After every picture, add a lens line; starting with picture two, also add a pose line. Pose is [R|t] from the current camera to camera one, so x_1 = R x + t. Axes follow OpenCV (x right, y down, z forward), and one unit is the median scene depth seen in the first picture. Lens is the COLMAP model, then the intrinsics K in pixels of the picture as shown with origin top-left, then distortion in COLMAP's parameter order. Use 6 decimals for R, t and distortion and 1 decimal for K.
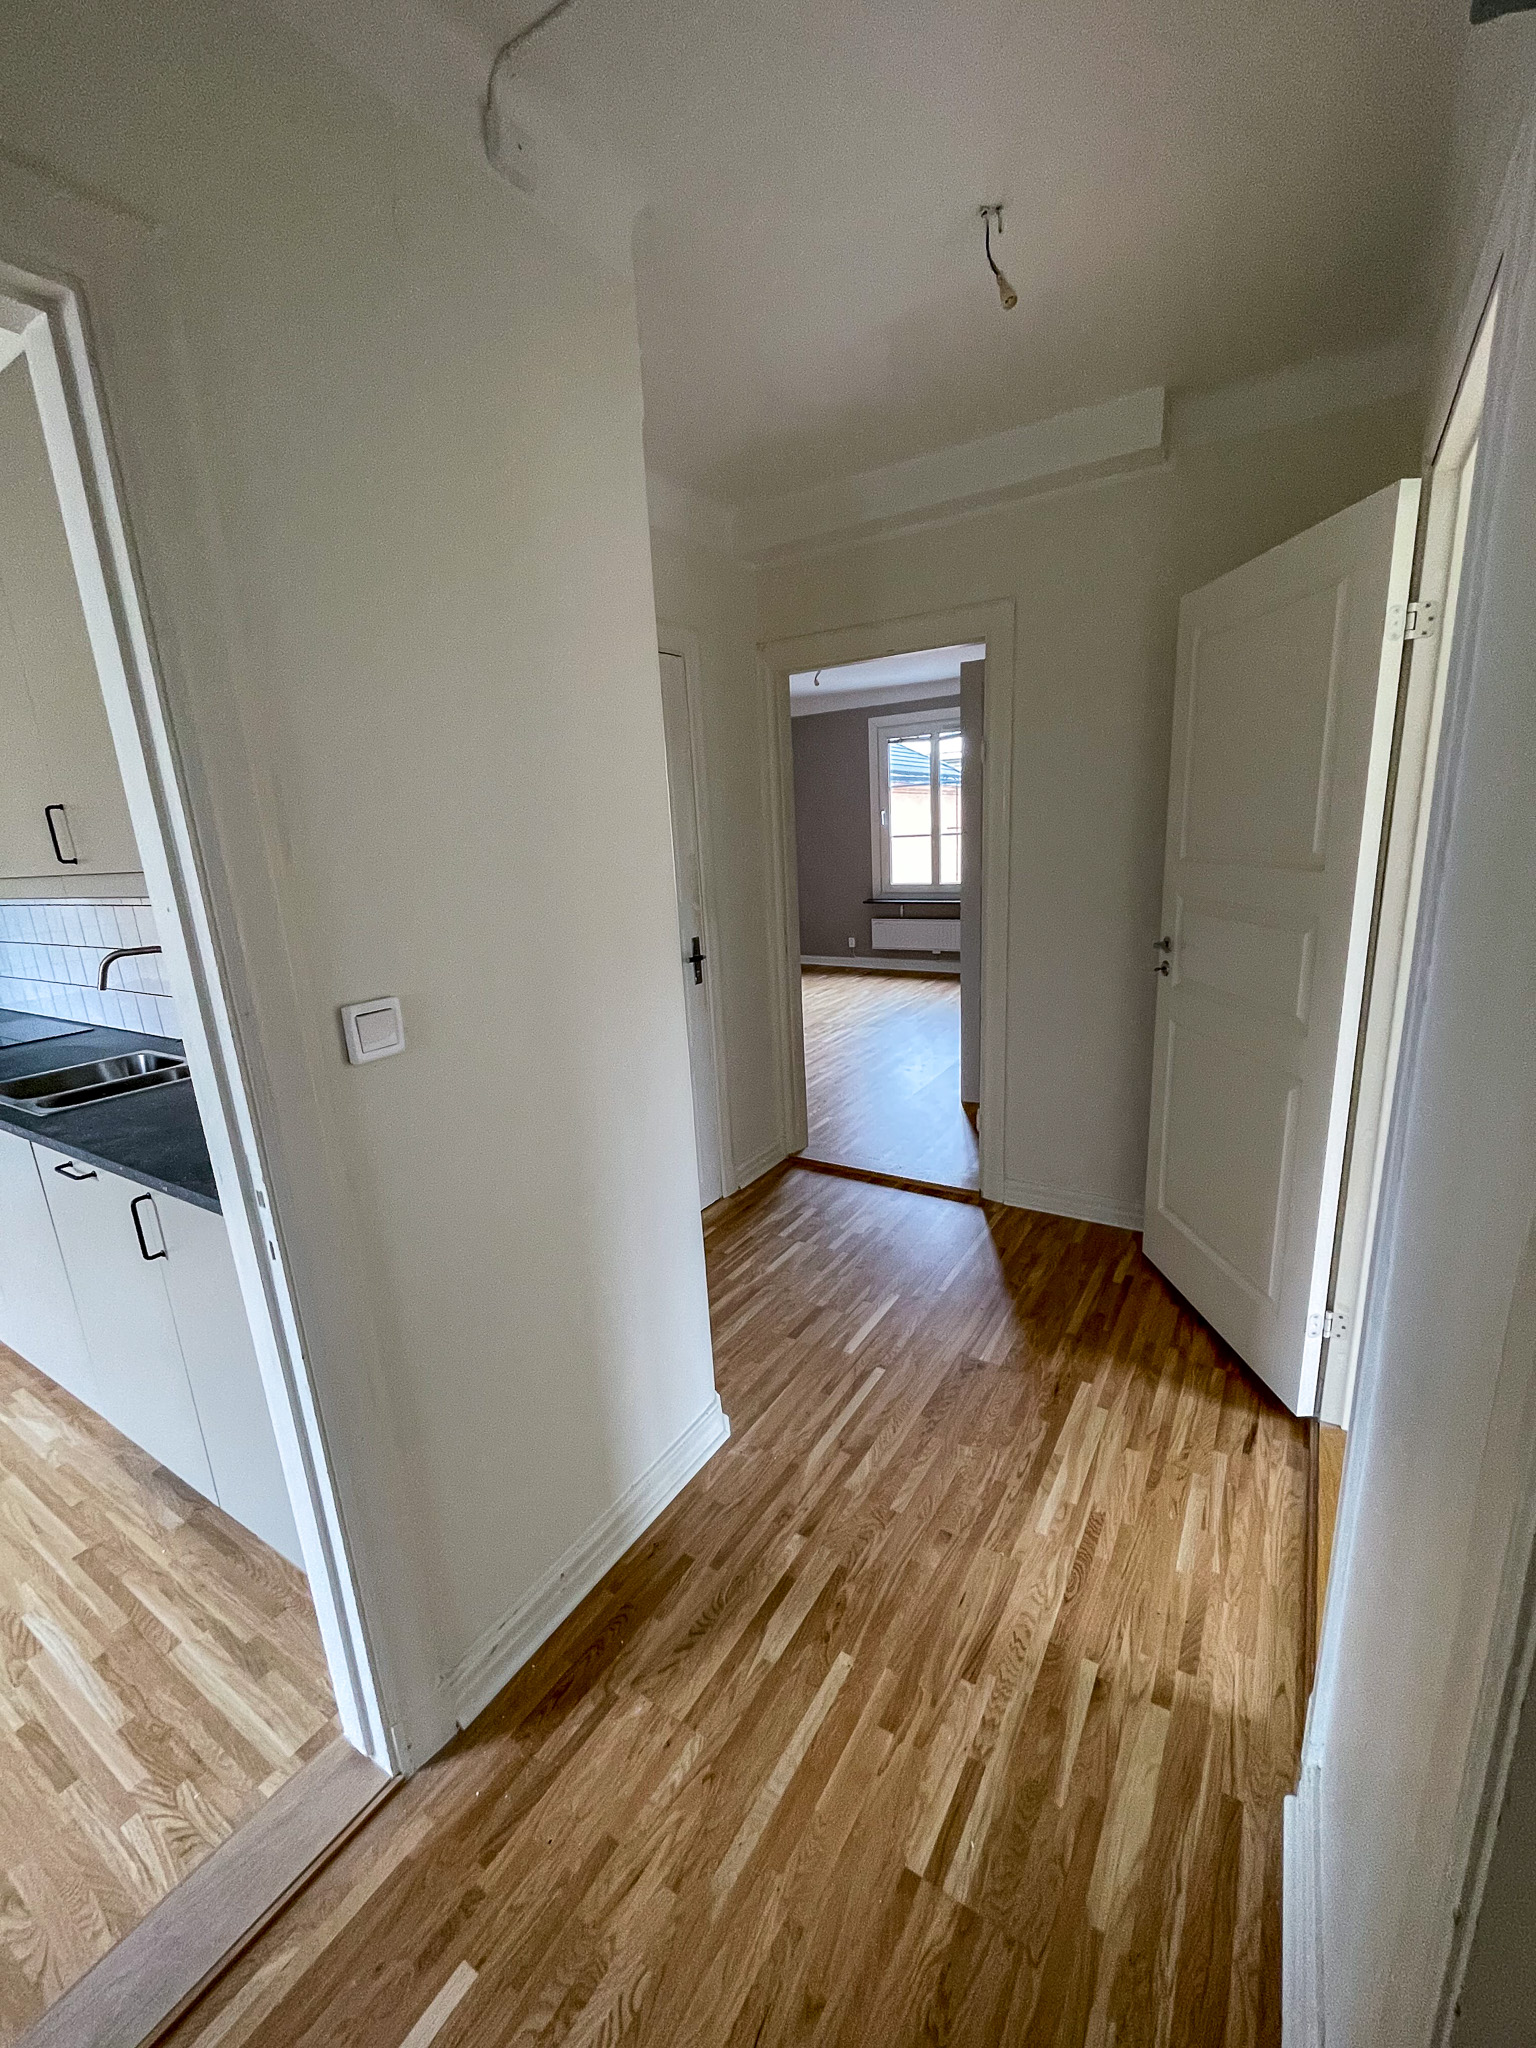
lens RADIAL K [[835.5, 0, 768.0], [0, 835.5, 1024.0], [0, 0, 1]] dist [-0.001356, -0.000018]
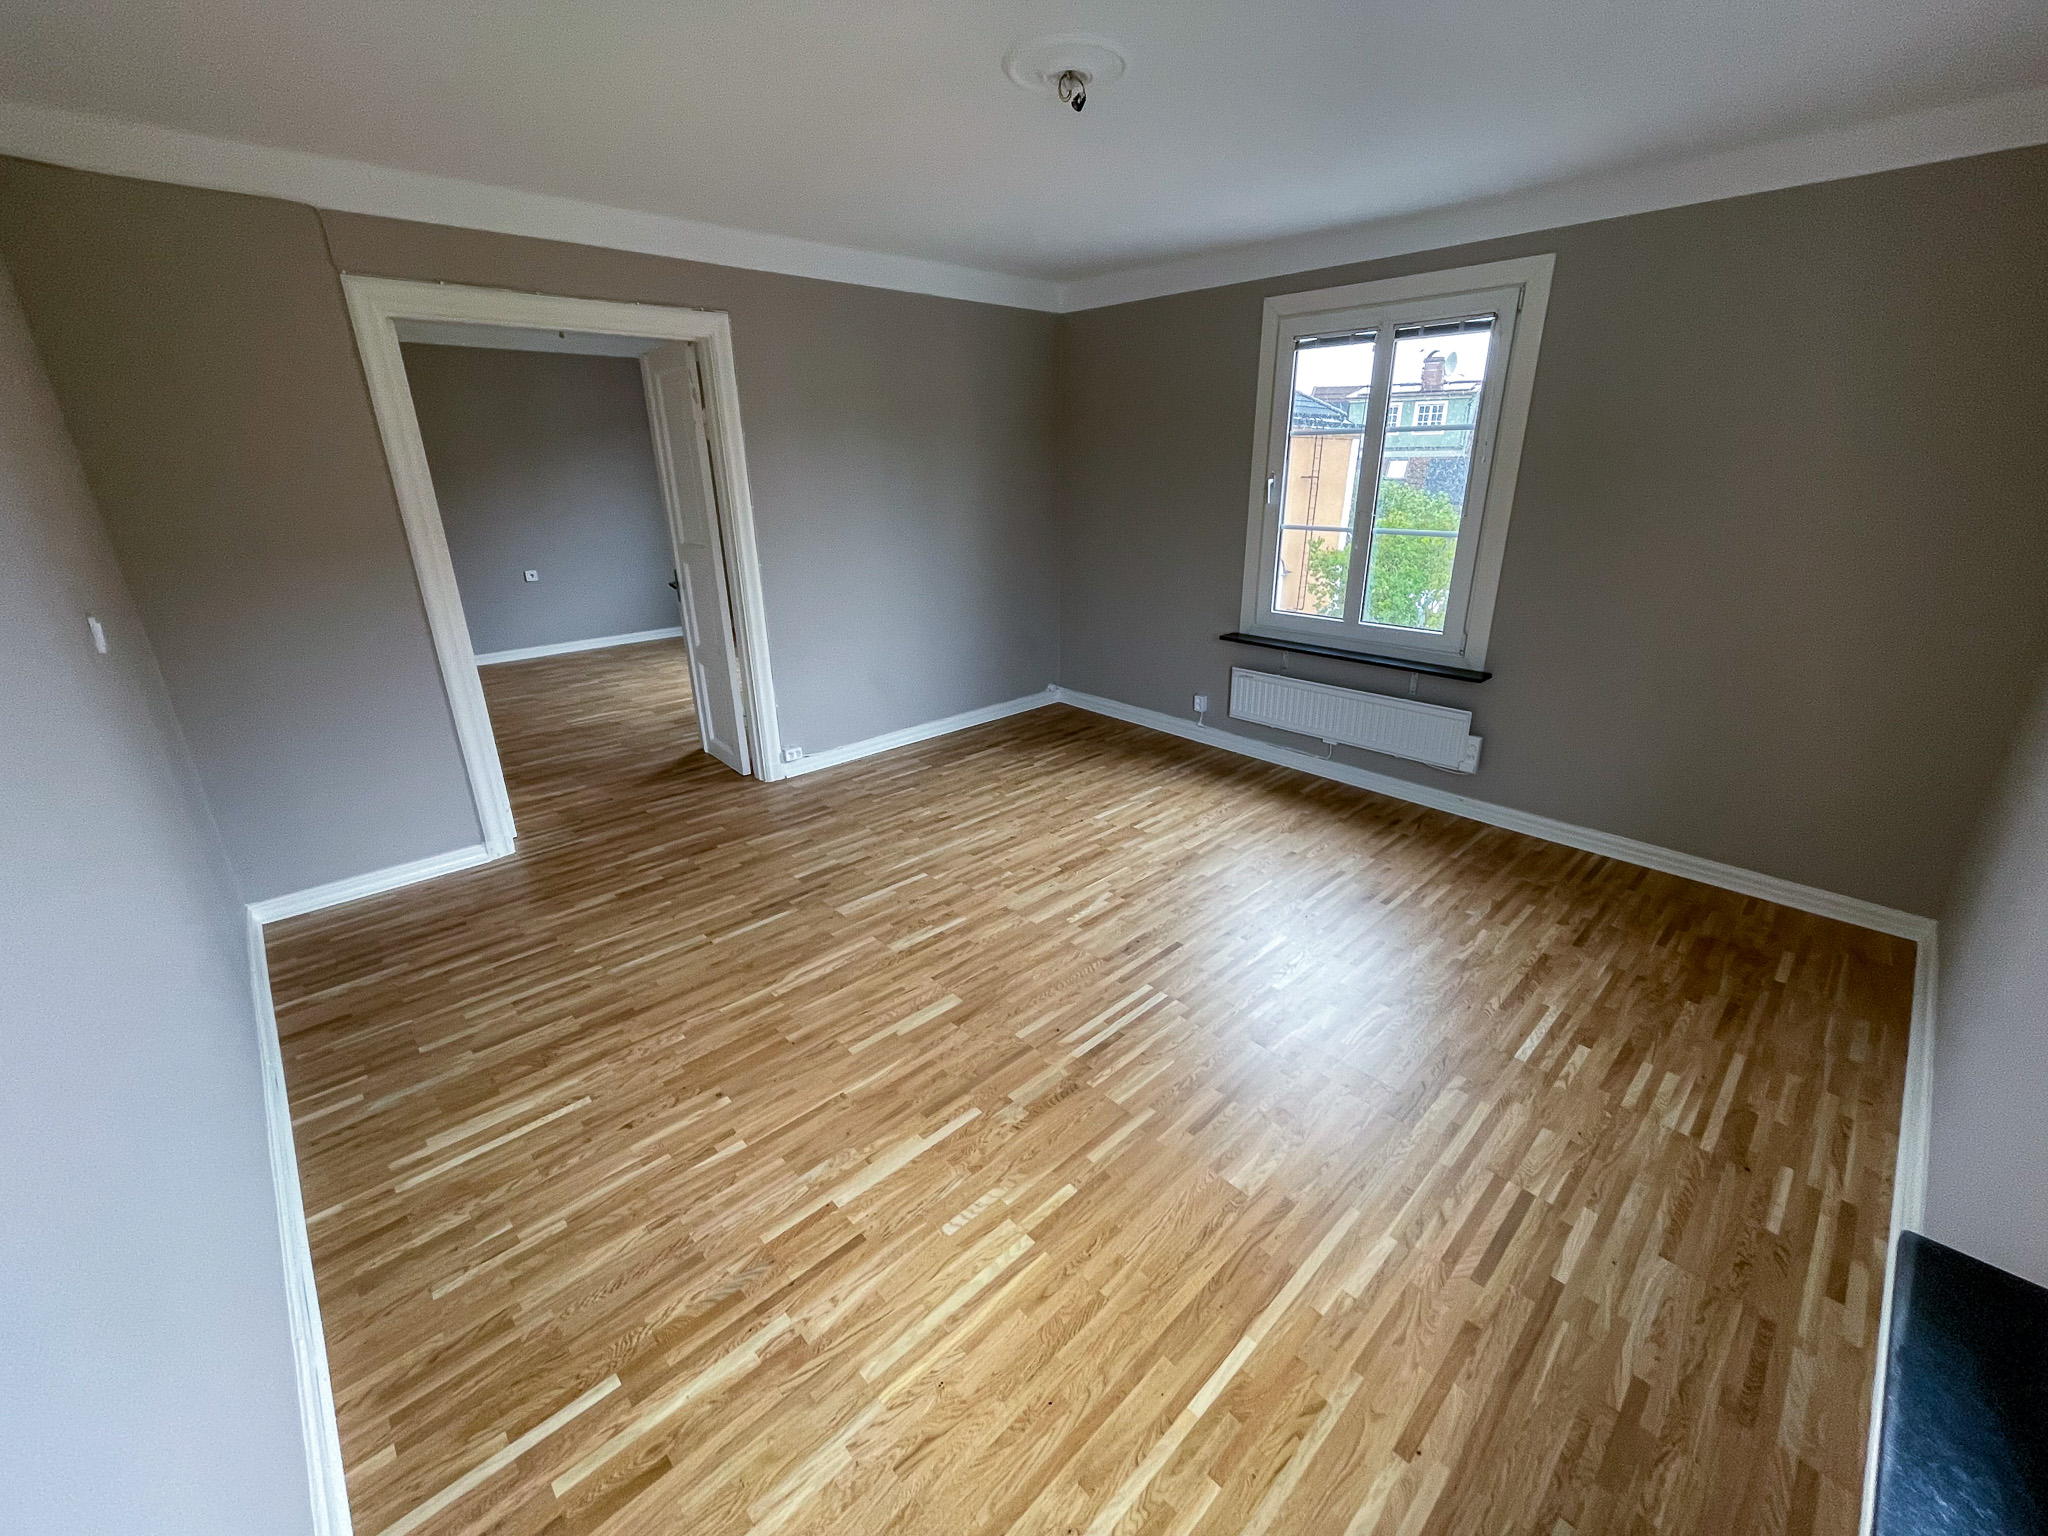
lens RADIAL K [[835.5, 0, 1031.6], [0, 835.5, 744.7], [0, 0, 1]] dist [-0.001356, -0.000018]
pose [[0.968668, 0.122549, -0.216020, 0.438223], [-0.096627, 0.987216, 0.126758, -0.480507], [0.228792, -0.101913, 0.968126, 1.466303]]
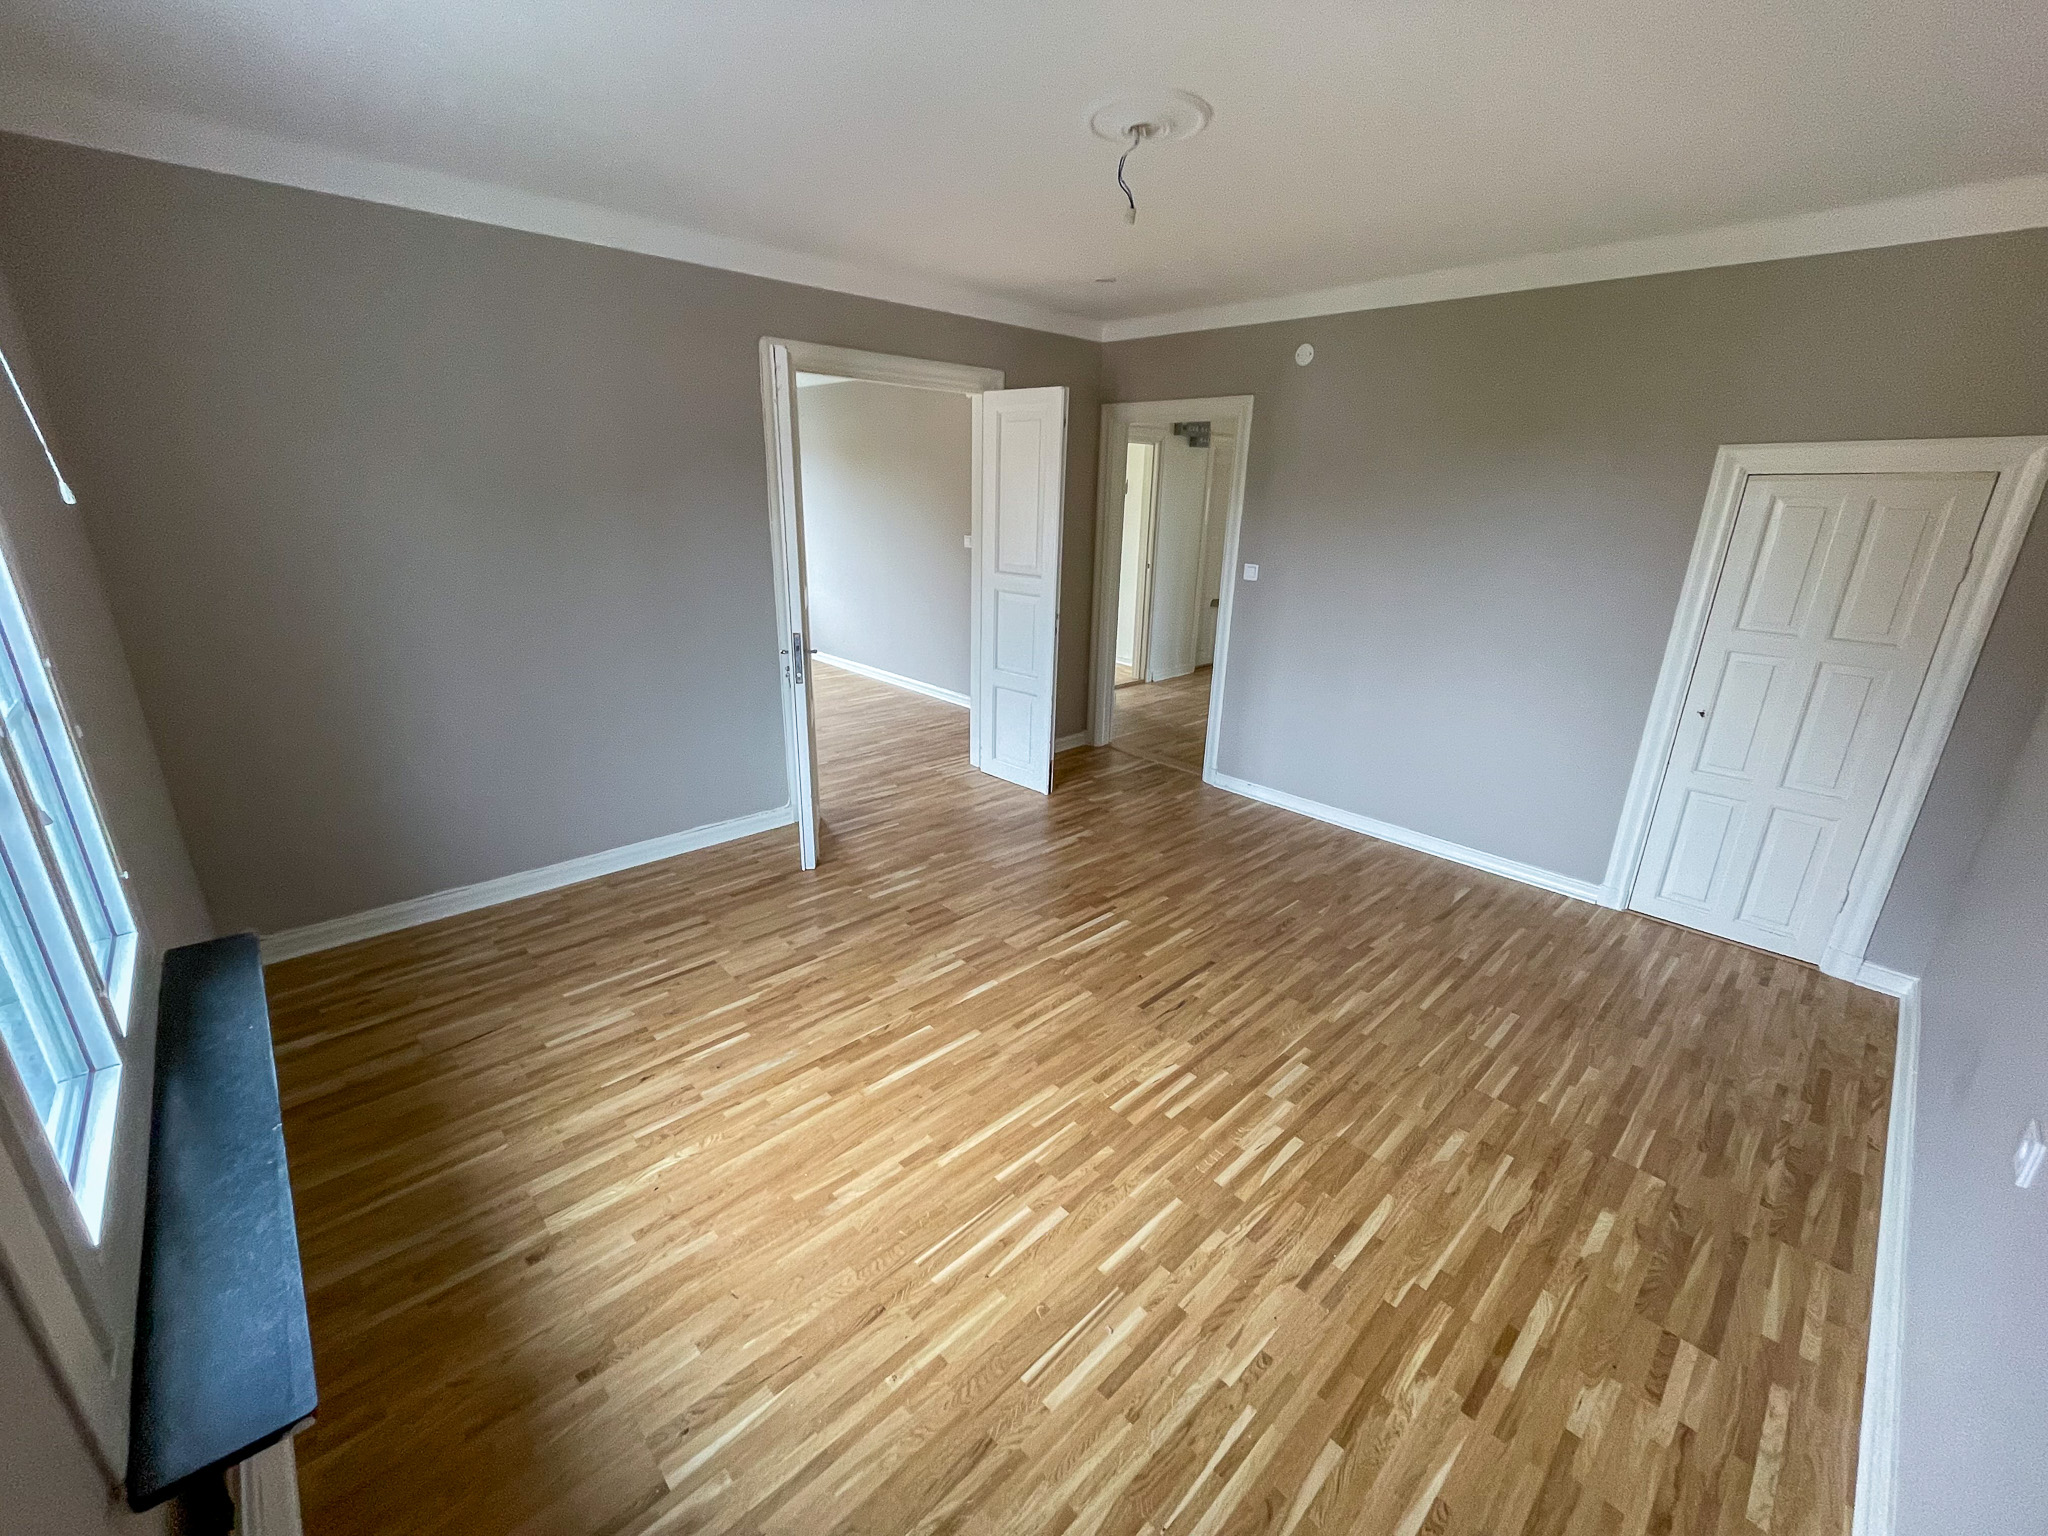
lens RADIAL K [[831.8, 0, 1024.0], [0, 831.8, 768.0], [0, 0, 1]] dist [-0.000291, -0.000197]
pose [[-0.967348, -0.049316, 0.248607, -0.511252], [0.089049, 0.852220, 0.515550, -0.782550], [-0.237293, 0.520854, -0.820002, 2.959898]]
